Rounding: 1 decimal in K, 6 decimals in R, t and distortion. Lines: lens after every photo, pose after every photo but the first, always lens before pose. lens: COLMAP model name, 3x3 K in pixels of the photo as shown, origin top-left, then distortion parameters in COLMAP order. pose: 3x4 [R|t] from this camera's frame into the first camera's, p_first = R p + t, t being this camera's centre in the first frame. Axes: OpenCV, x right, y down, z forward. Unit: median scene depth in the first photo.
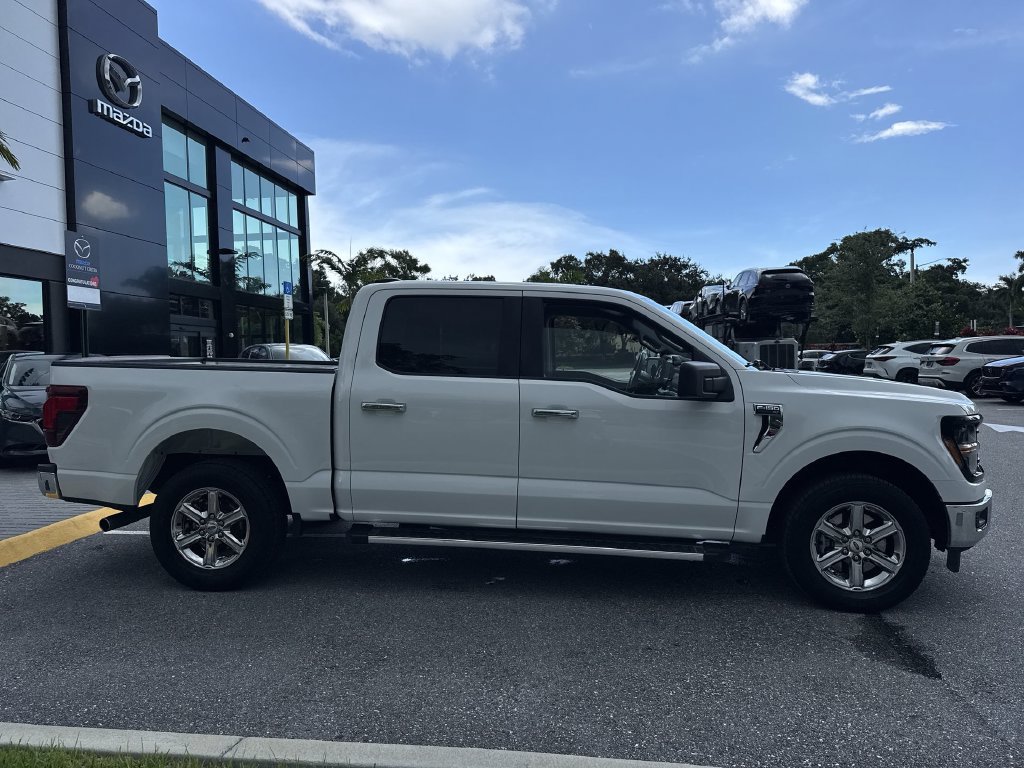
lens RADIAL K [[713.3, 0, 513.3], [0, 713.3, 381.1], [0, 0, 1]] dist [0.052723, -0.068240]
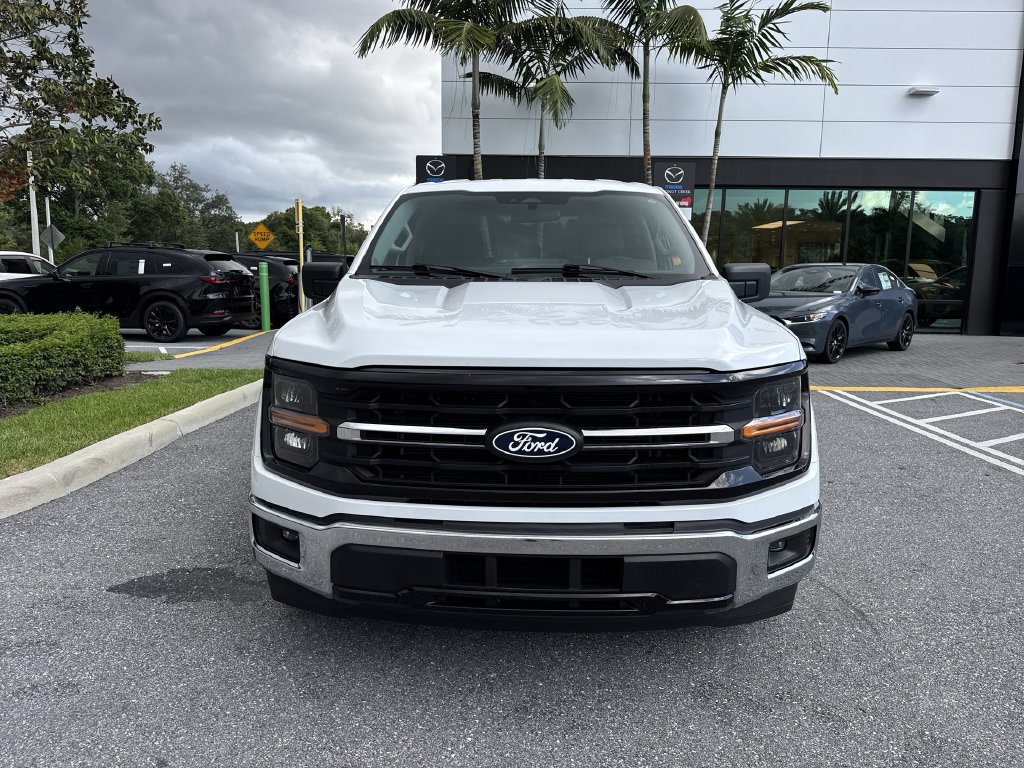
lens RADIAL K [[718.9, 0, 513.7], [0, 718.9, 392.2], [0, 0, 1]] dist [0.045362, -0.058803]
pose [[0.091236, 0.176682, -0.980030, 0.277732], [-0.048432, 0.983758, 0.172845, -0.007678], [0.994651, 0.031695, 0.098311, 0.257856]]
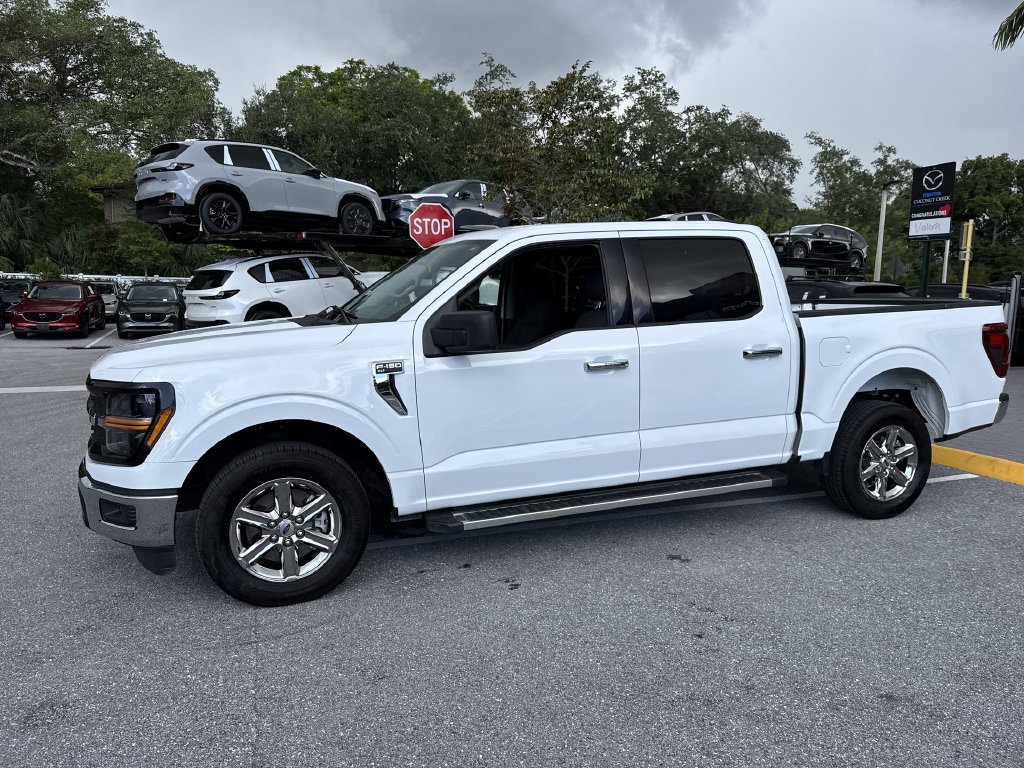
lens RADIAL K [[732.7, 0, 509.0], [0, 732.7, 376.3], [0, 0, 1]] dist [0.048527, -0.066456]
pose [[-0.891401, 0.059440, -0.449300, 0.153569], [-0.012192, 0.987858, 0.154877, -0.025181], [0.453051, 0.143536, -0.879854, 0.527809]]
